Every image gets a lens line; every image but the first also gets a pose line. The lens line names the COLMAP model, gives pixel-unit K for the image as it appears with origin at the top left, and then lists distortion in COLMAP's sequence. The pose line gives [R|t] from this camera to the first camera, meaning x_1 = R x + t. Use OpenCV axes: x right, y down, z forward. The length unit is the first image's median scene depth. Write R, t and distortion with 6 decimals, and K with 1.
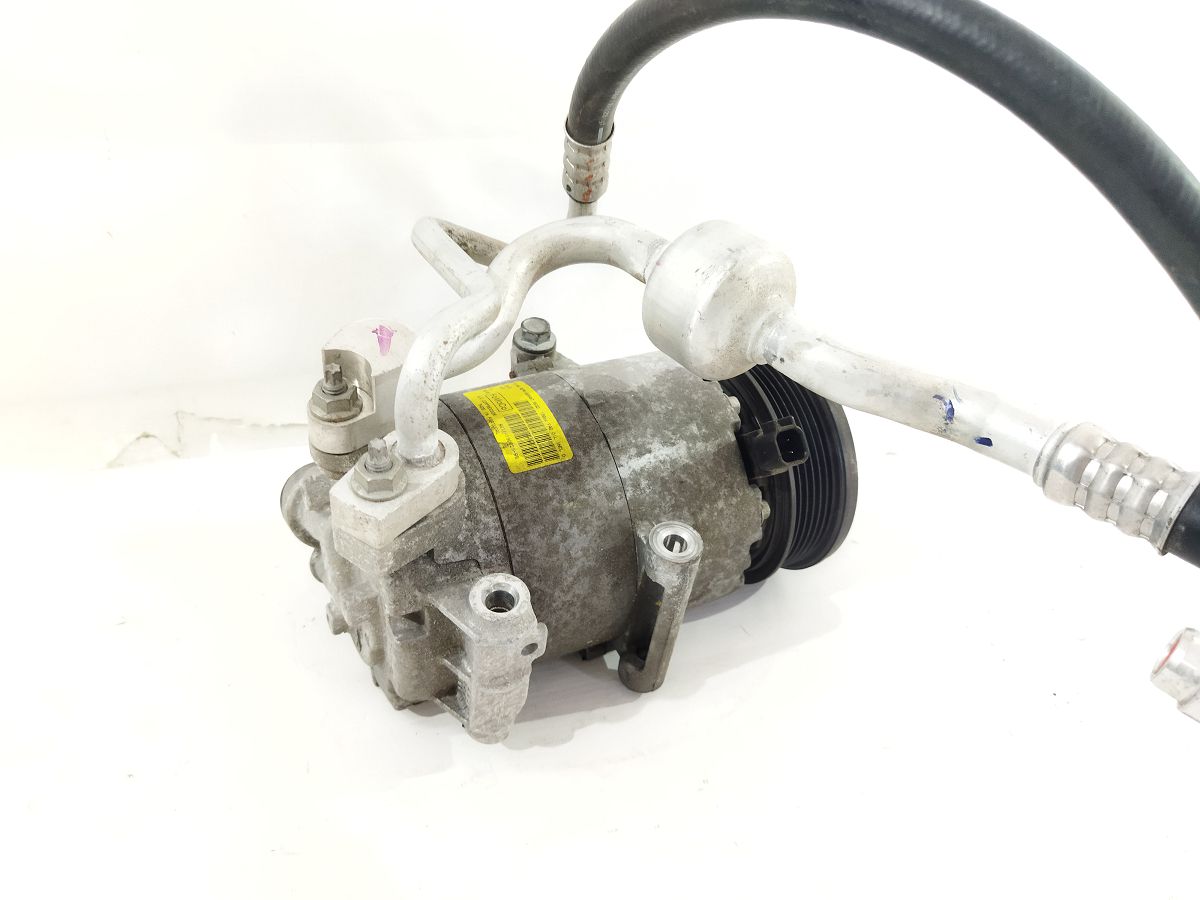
lens RADIAL K [[913.7, 0, 629.5], [0, 913.7, 459.0], [0, 0, 1]] dist [0.035700, -0.038869]
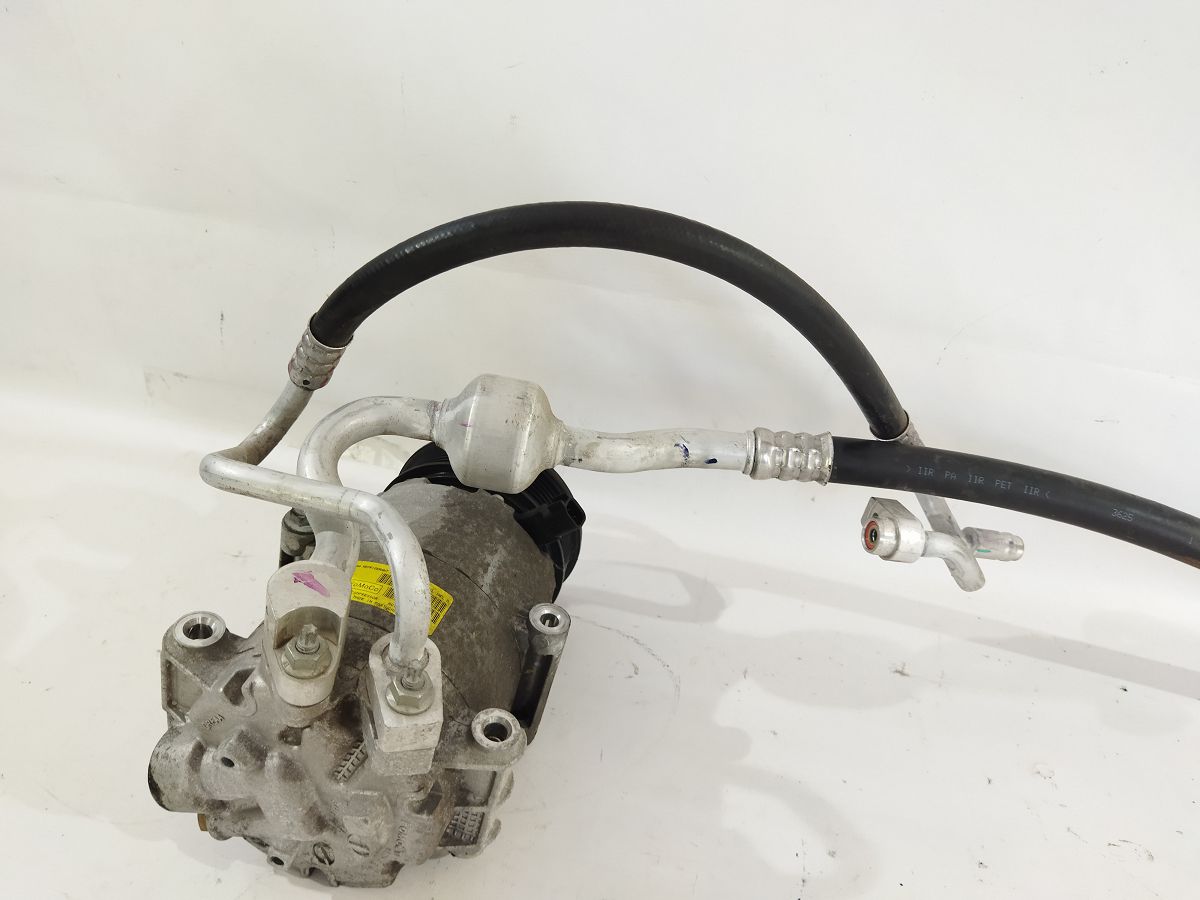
lens RADIAL K [[913.7, 0, 605.5], [0, 913.7, 442.6], [0, 0, 1]] dist [0.035700, -0.038869]
pose [[0.682950, -0.370183, 0.629718, -0.597270], [0.356455, 0.921359, 0.155039, -0.300932], [-0.637589, 0.118582, 0.761196, -0.058429]]
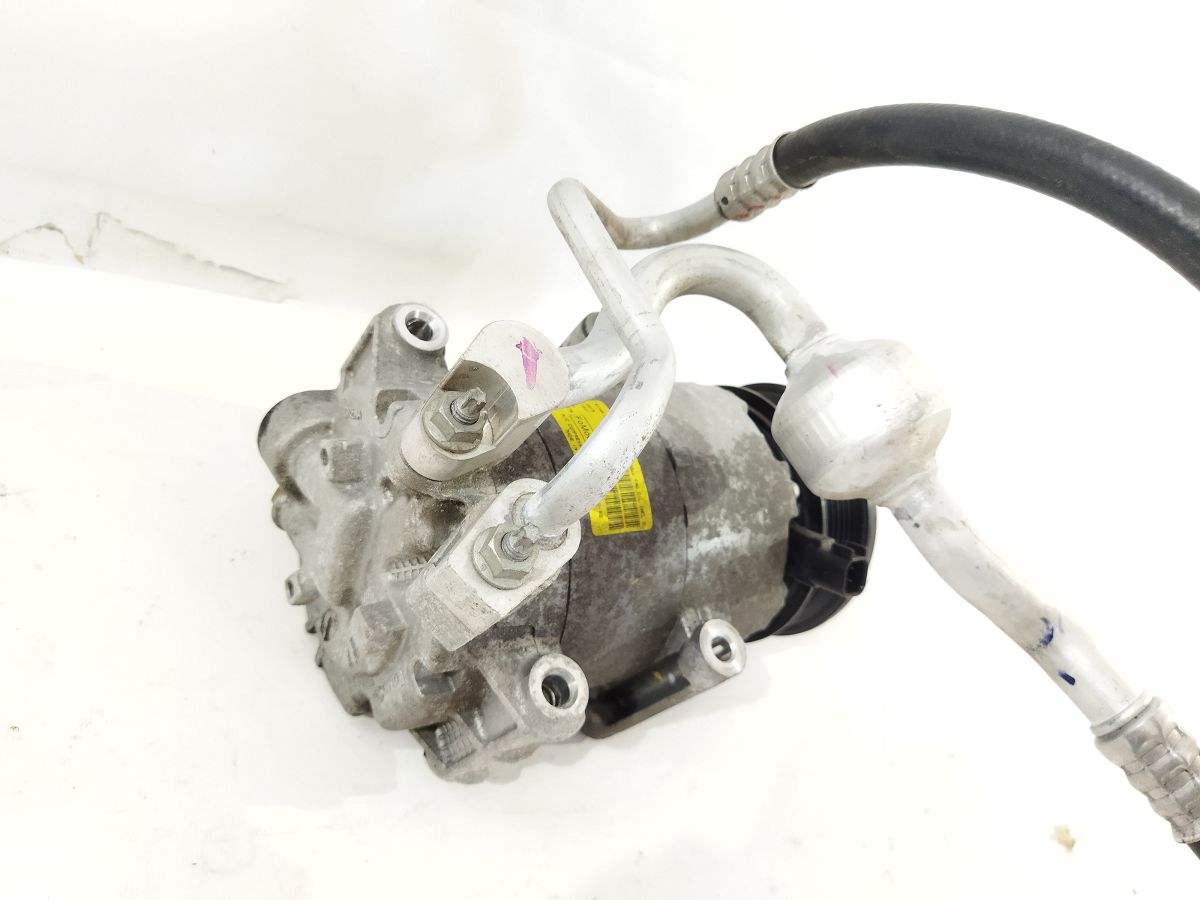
lens RADIAL K [[913.7, 0, 594.9], [0, 913.7, 442.1], [0, 0, 1]] dist [0.035700, -0.038869]
pose [[0.906019, 0.306054, 0.292335, -0.395209], [-0.358923, 0.921638, 0.147502, -0.189034], [-0.224283, -0.238565, 0.944872, 0.187180]]
